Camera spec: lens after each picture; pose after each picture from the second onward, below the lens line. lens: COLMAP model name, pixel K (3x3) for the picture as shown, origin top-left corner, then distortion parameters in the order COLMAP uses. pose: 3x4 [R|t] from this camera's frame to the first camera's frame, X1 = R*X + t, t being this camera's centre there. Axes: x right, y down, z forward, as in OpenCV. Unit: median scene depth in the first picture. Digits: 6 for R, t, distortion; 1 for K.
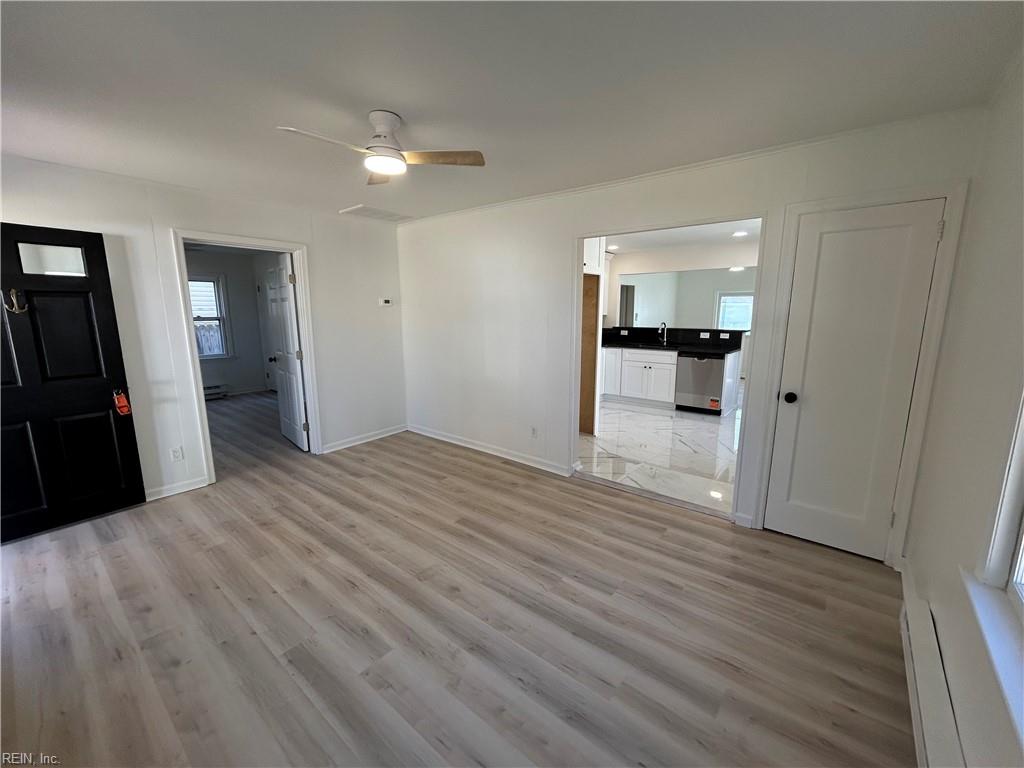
lens RADIAL K [[416.5, 0, 512.1], [0, 416.5, 384.7], [0, 0, 1]] dist [-0.001400, 0.000841]
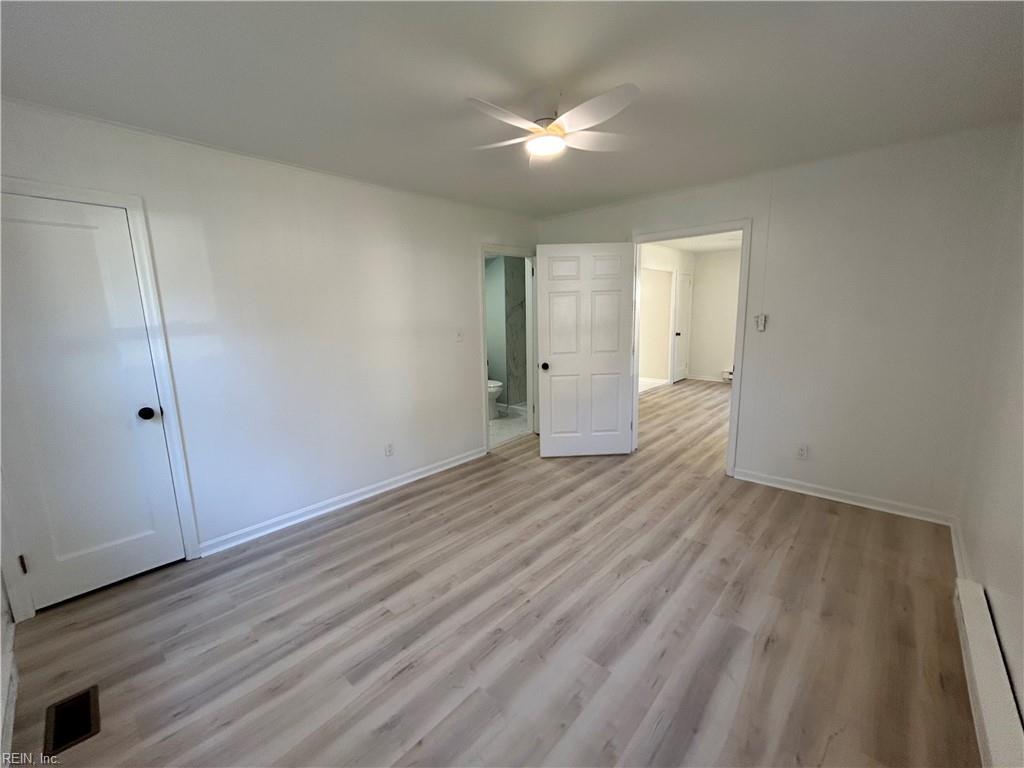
lens RADIAL K [[416.5, 0, 512.6], [0, 416.5, 380.5], [0, 0, 1]] dist [-0.001400, 0.000841]
pose [[0.057916, -0.165911, 0.984439, -2.163324], [0.198564, 0.968306, 0.151510, -0.303360], [-0.978375, 0.186699, 0.089025, 1.751252]]
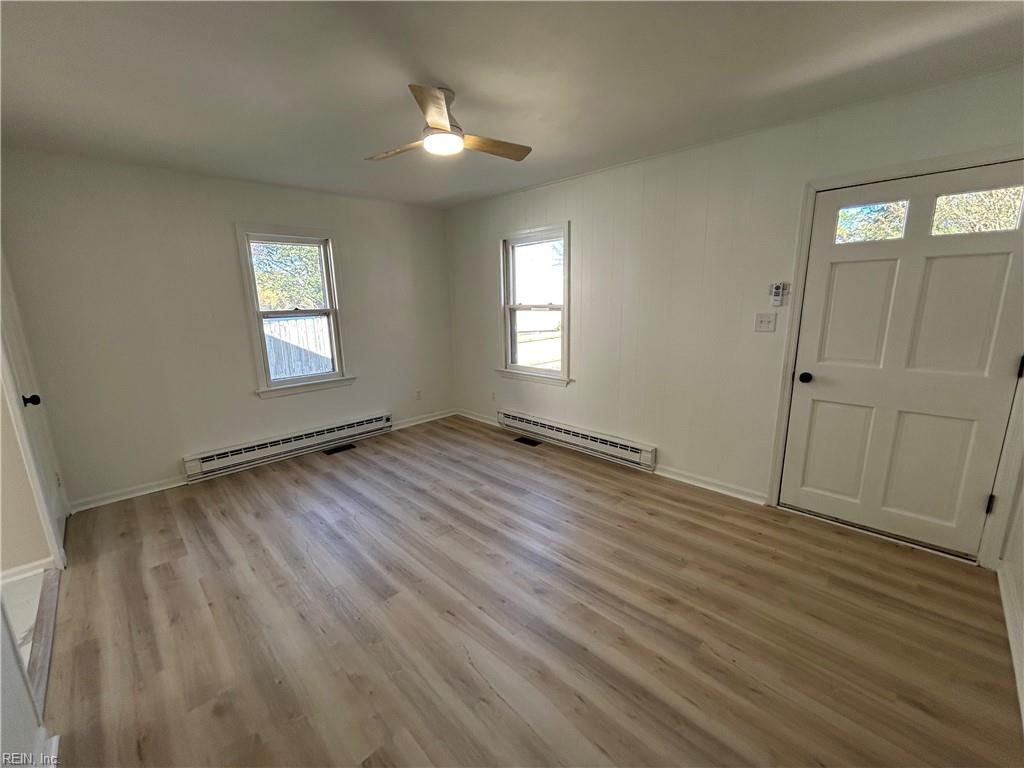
lens RADIAL K [[416.5, 0, 513.0], [0, 416.5, 382.5], [0, 0, 1]] dist [-0.001400, 0.000841]
pose [[-0.994675, 0.002013, 0.103042, -0.411301], [0.040363, 0.927553, 0.371505, -0.262889], [-0.094829, 0.373686, -0.922695, 1.524090]]
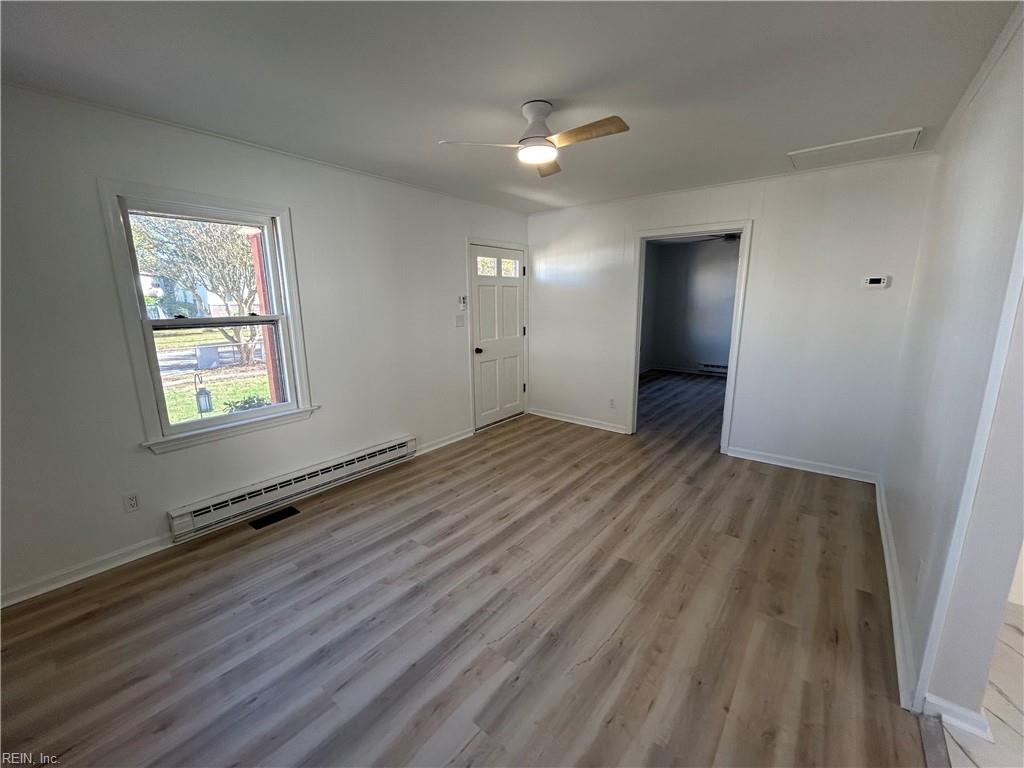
lens RADIAL K [[416.5, 0, 511.9], [0, 416.5, 381.3], [0, 0, 1]] dist [-0.001400, 0.000841]
pose [[0.012198, 0.198579, -0.980009, 0.595886], [-0.170451, 0.966150, 0.193649, -0.126324], [0.985291, 0.164682, 0.045633, 0.707777]]
